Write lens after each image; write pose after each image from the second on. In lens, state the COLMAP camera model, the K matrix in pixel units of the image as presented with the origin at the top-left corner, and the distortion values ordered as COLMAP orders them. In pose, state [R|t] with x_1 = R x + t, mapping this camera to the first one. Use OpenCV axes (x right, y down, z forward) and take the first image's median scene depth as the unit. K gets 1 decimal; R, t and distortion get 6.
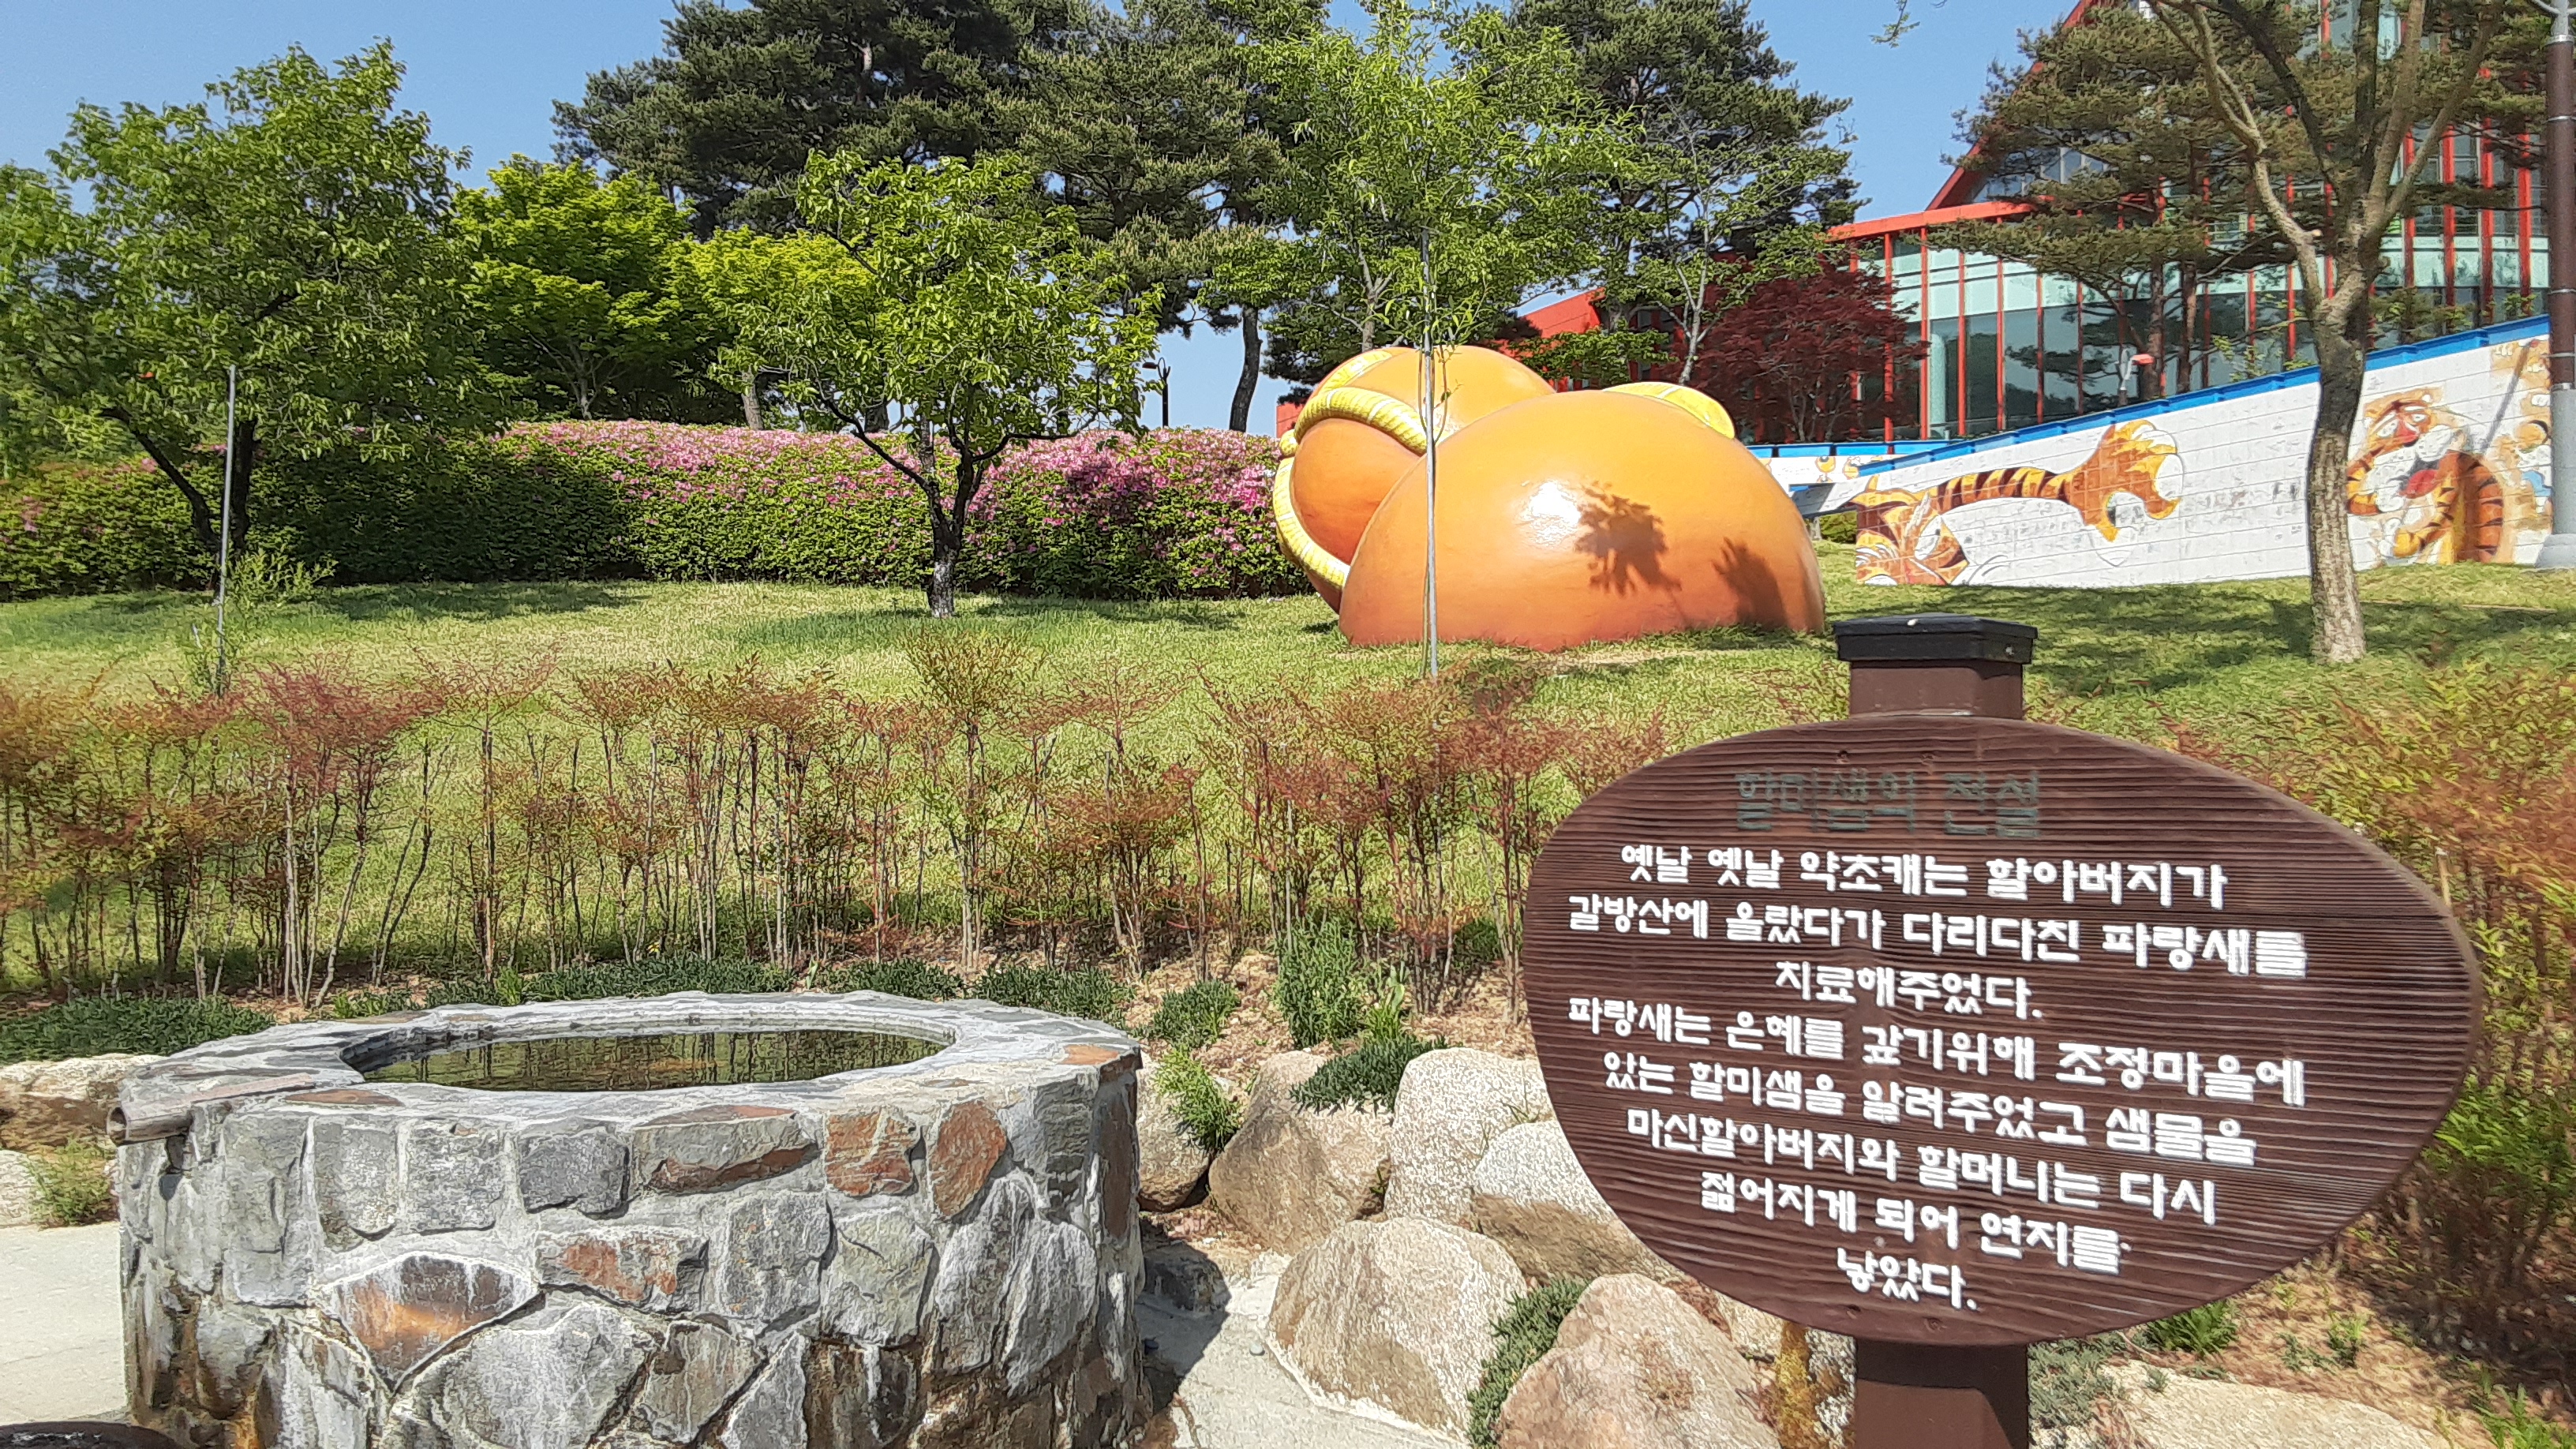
lens RADIAL K [[1985.5, 0, 1285.6], [0, 1985.5, 731.6], [0, 0, 1]] dist [0.016392, -0.007343]
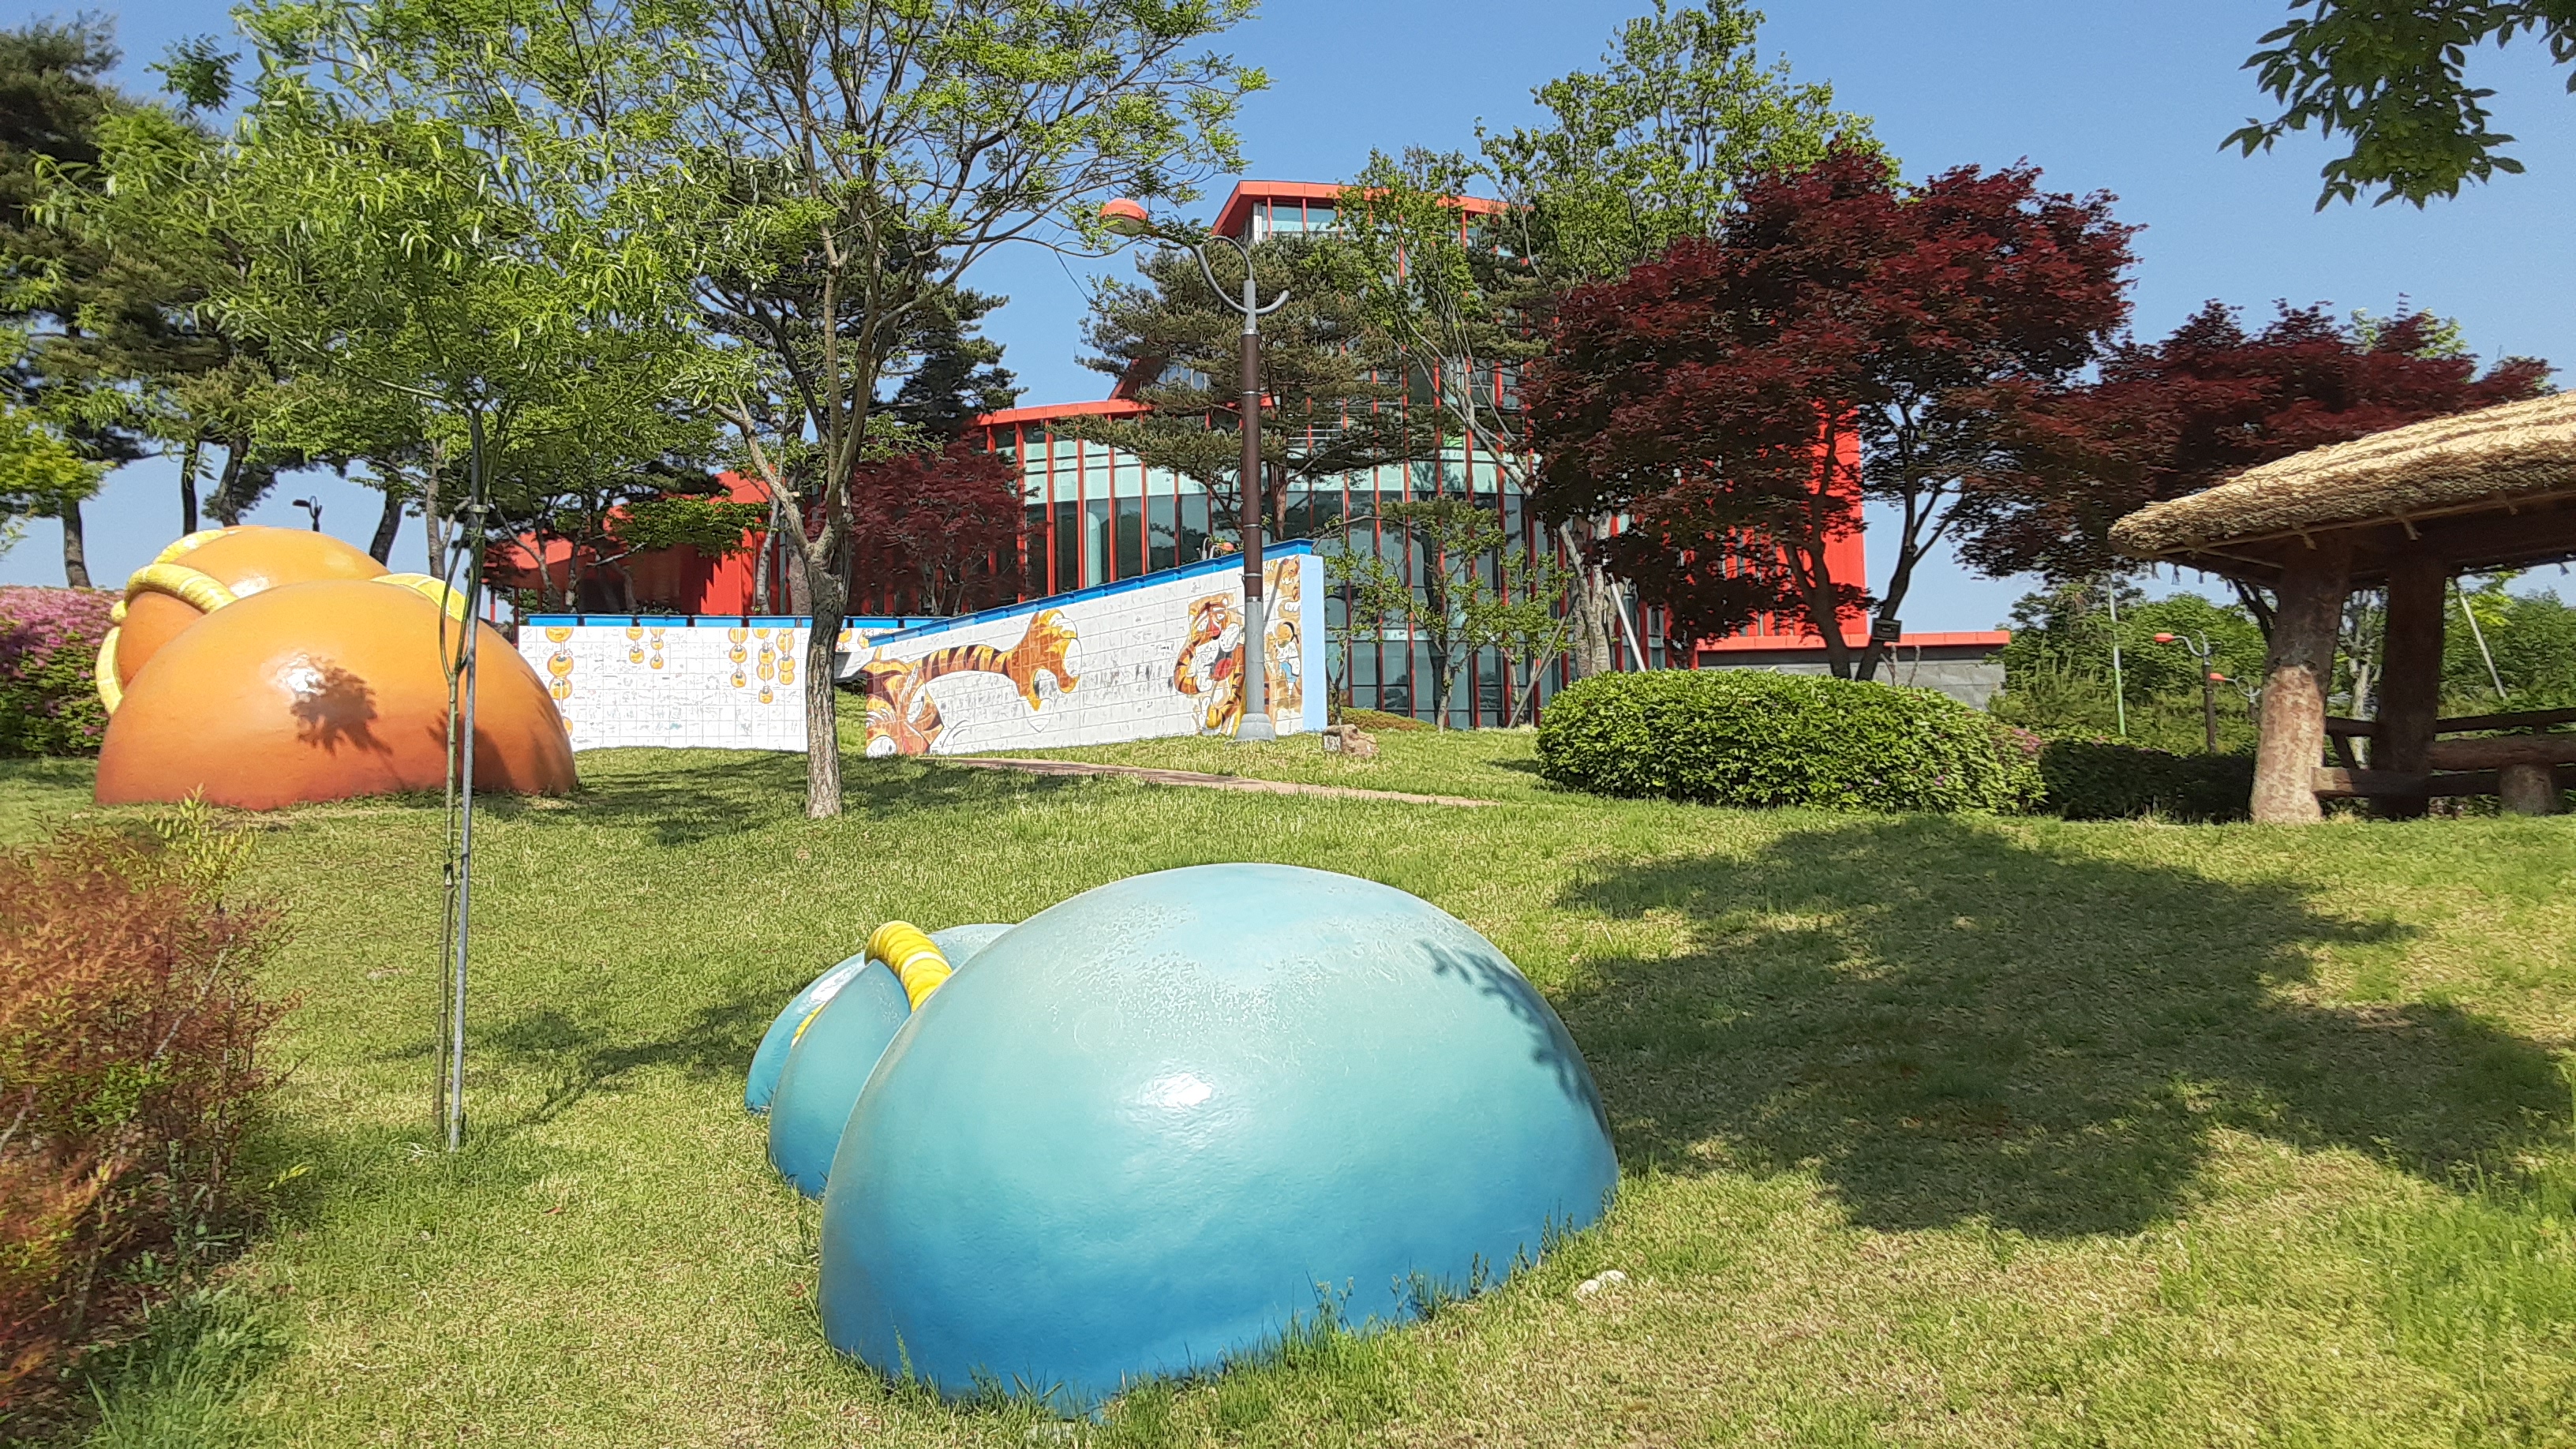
lens RADIAL K [[1985.5, 0, 1289.5], [0, 1985.5, 719.7], [0, 0, 1]] dist [0.016392, -0.007343]
pose [[0.943156, 0.011267, 0.332159, 0.147618], [0.015583, 0.996827, -0.078062, 0.002701], [-0.331985, 0.078801, 0.939988, -0.125869]]
